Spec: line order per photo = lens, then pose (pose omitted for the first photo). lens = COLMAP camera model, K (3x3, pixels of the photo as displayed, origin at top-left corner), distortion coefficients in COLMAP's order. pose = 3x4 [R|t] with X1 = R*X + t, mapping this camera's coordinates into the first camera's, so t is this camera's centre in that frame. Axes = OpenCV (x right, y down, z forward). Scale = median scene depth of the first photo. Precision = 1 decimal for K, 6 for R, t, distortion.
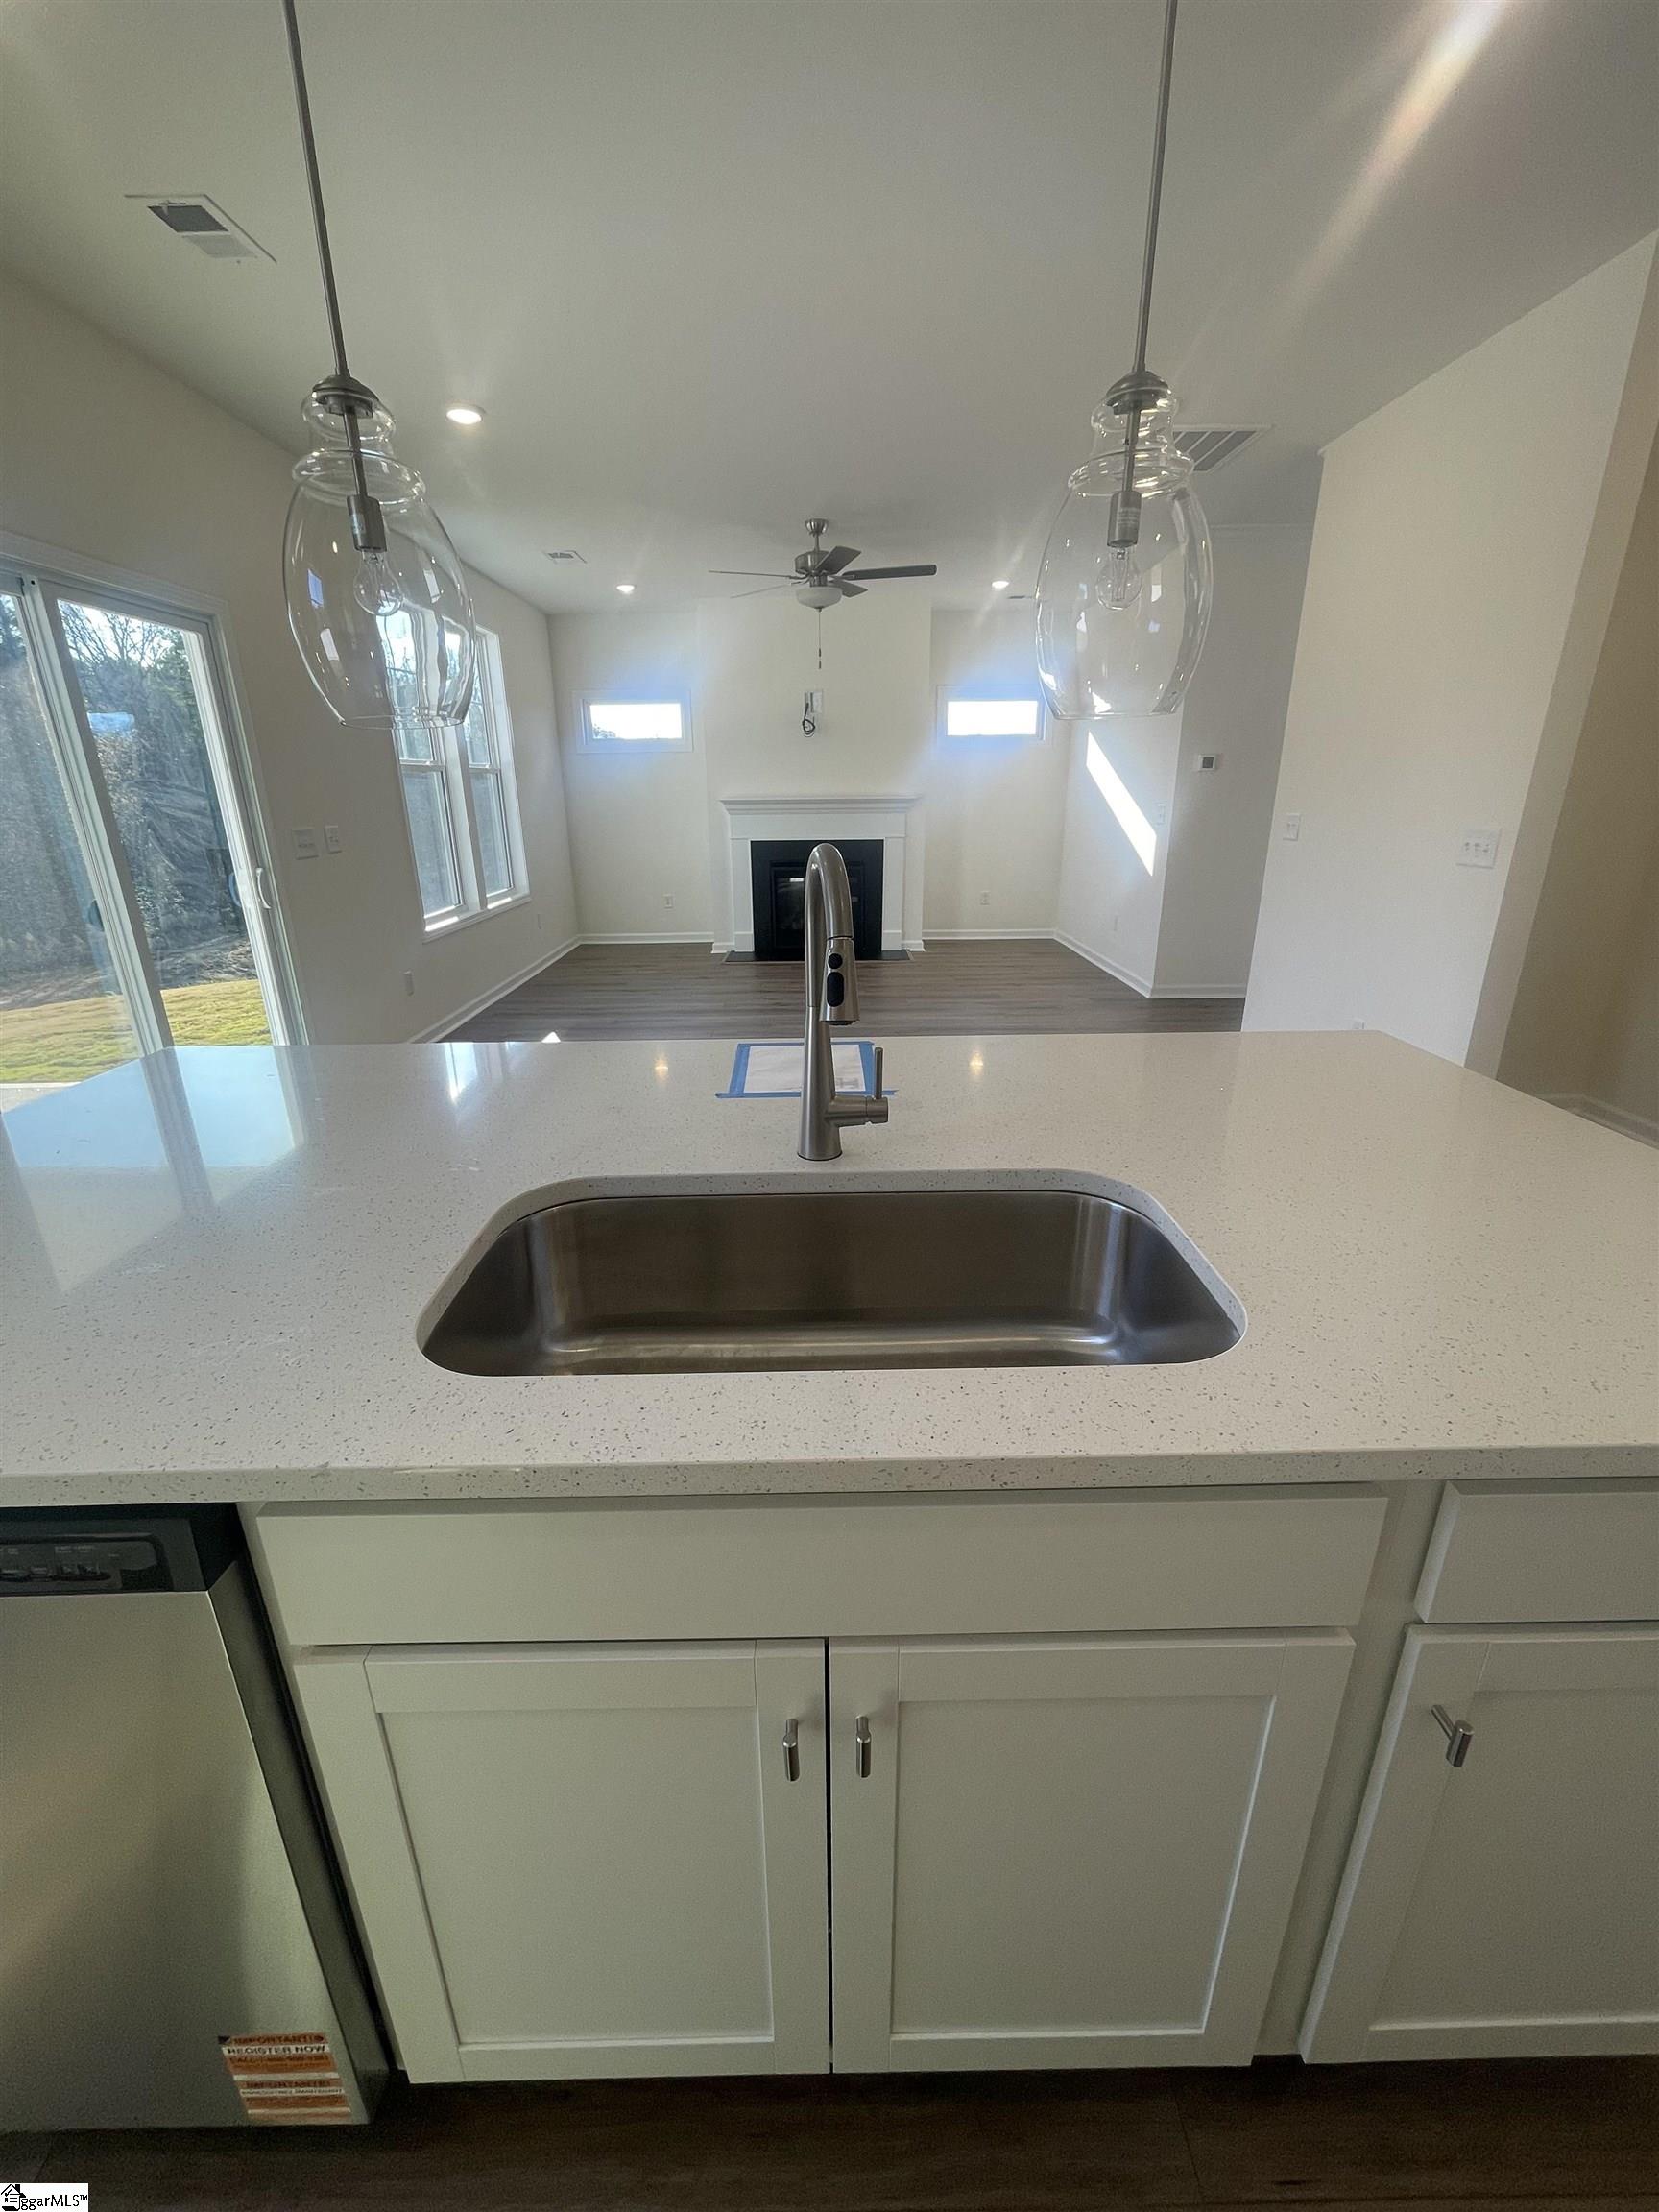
lens RADIAL K [[898.9, 0, 827.0], [0, 898.9, 1103.5], [0, 0, 1]] dist [0.014782, 0.000721]
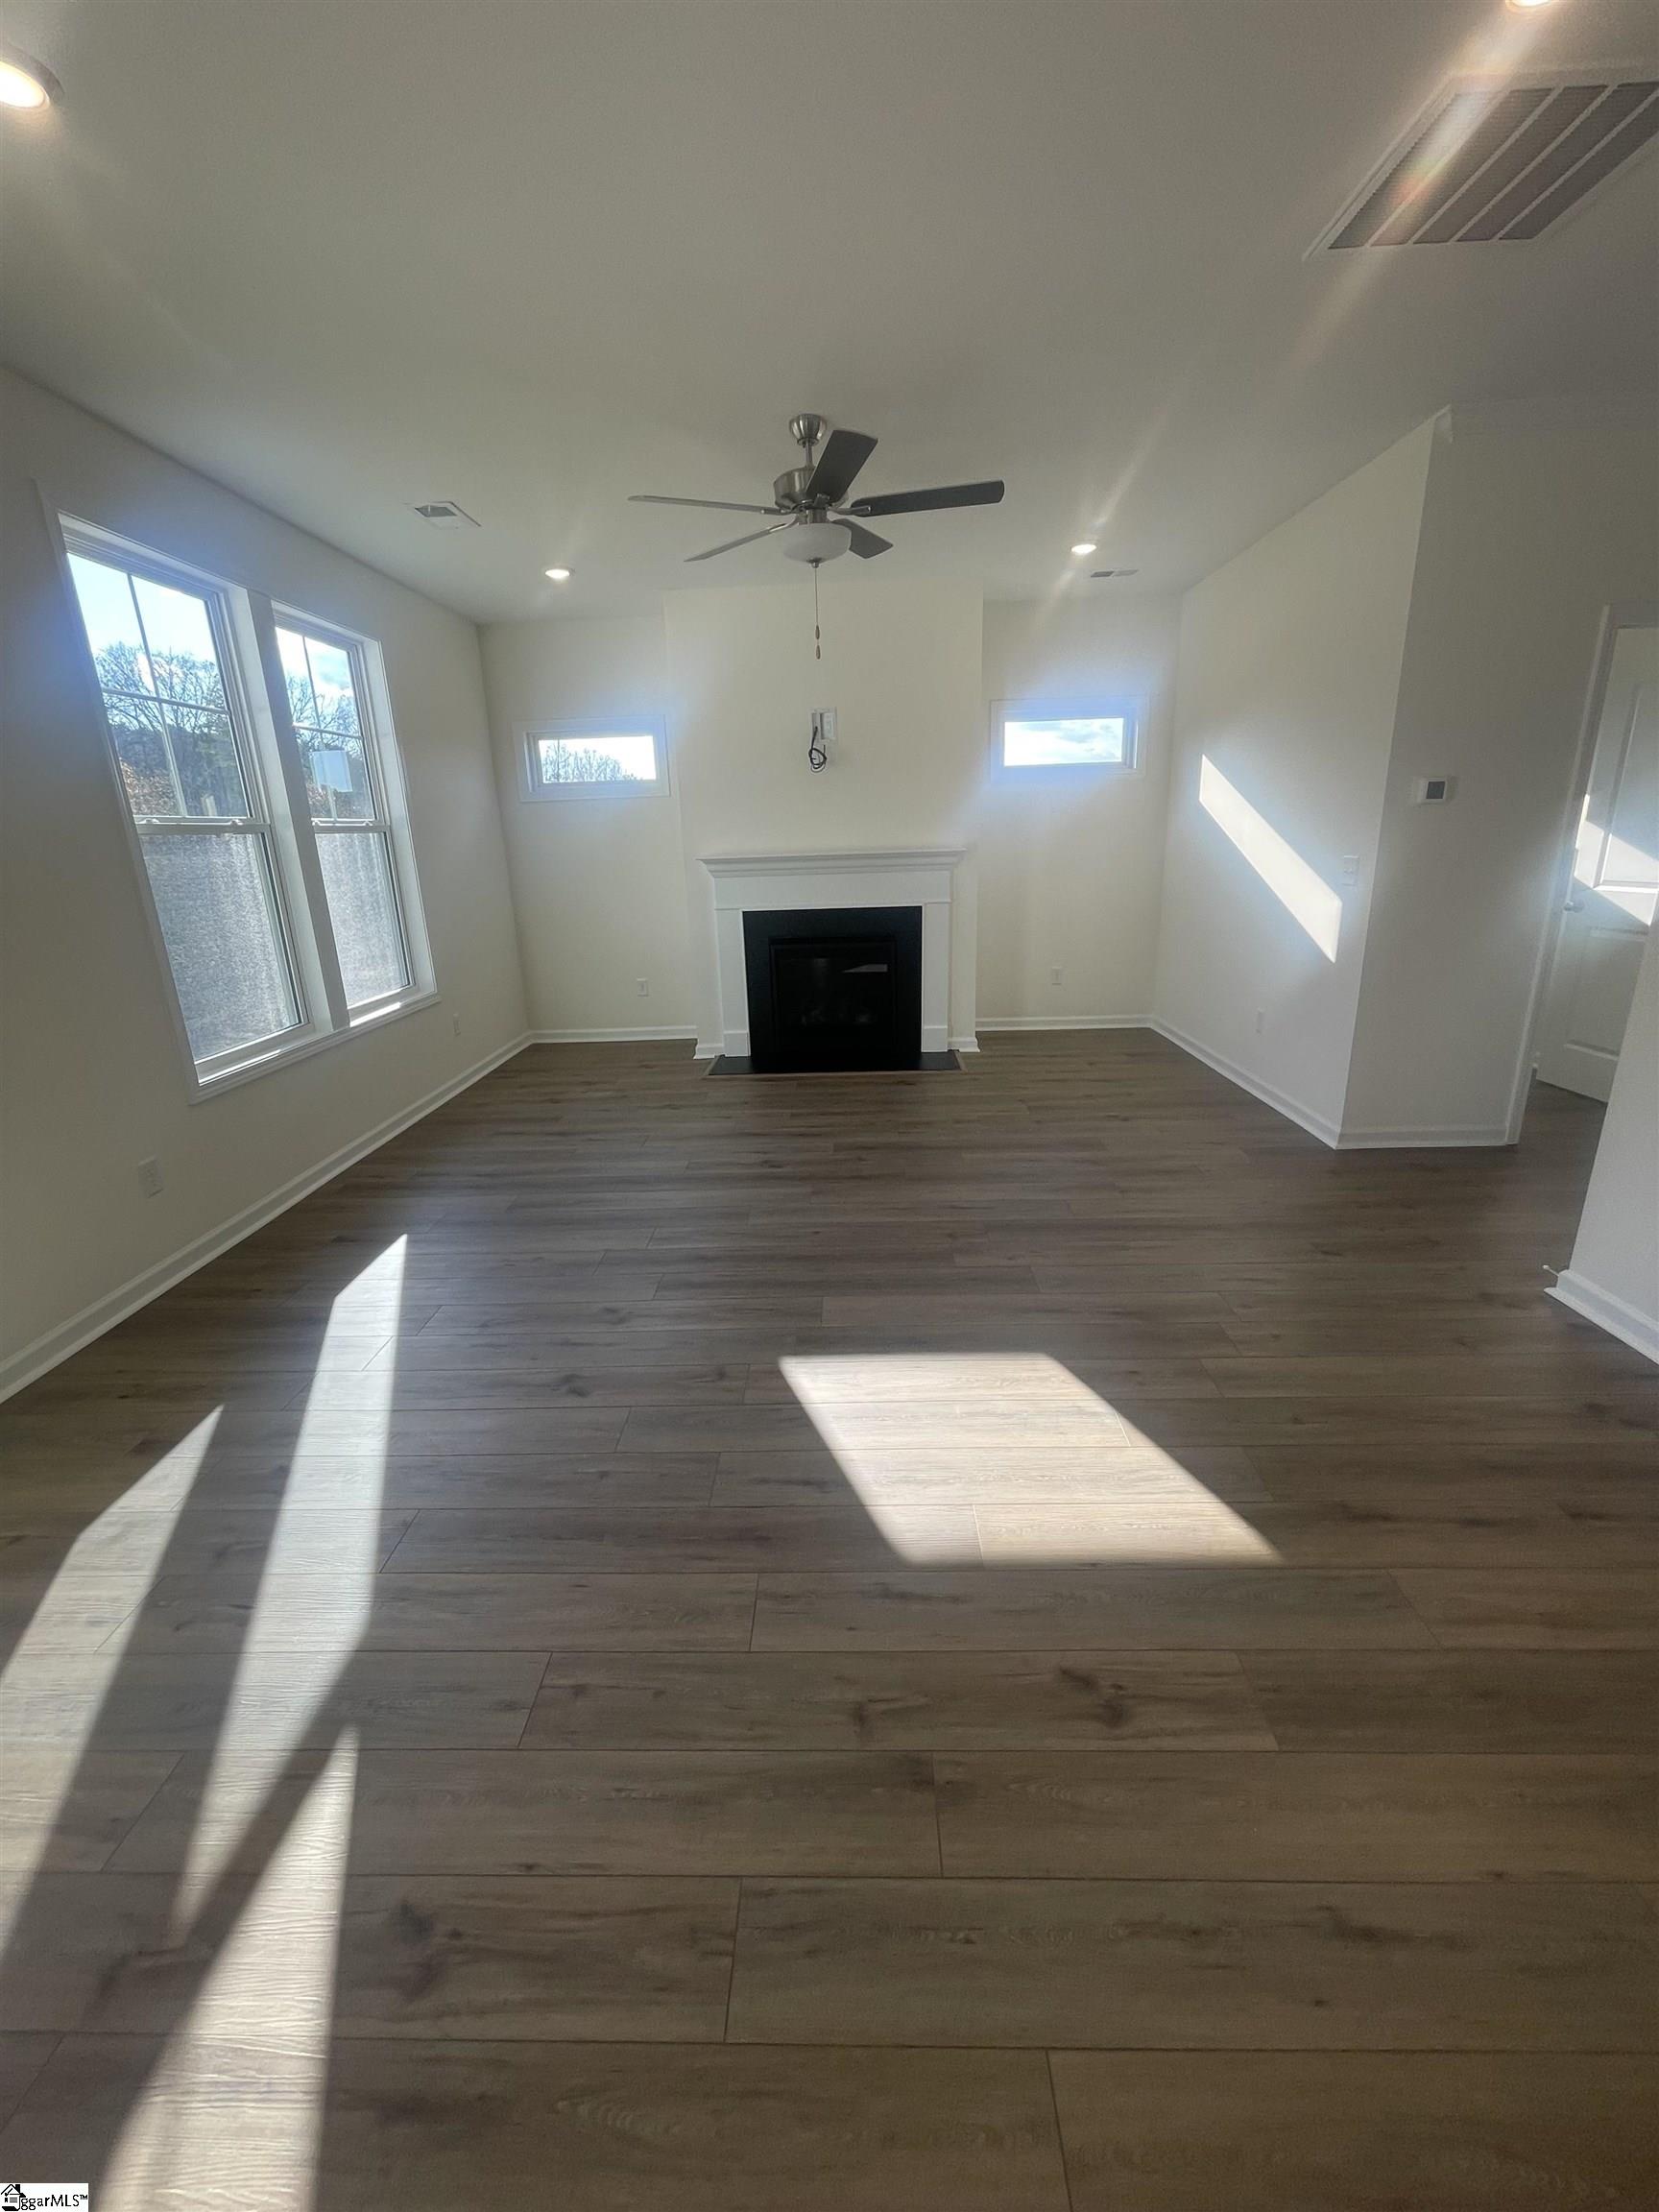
lens RADIAL K [[898.9, 0, 832.7], [0, 898.9, 1105.1], [0, 0, 1]] dist [0.014782, 0.000721]
pose [[0.999237, -0.012967, -0.036835, 0.015326], [0.011485, 0.999128, -0.040153, -0.105278], [0.037323, 0.039699, 0.998514, 0.277460]]
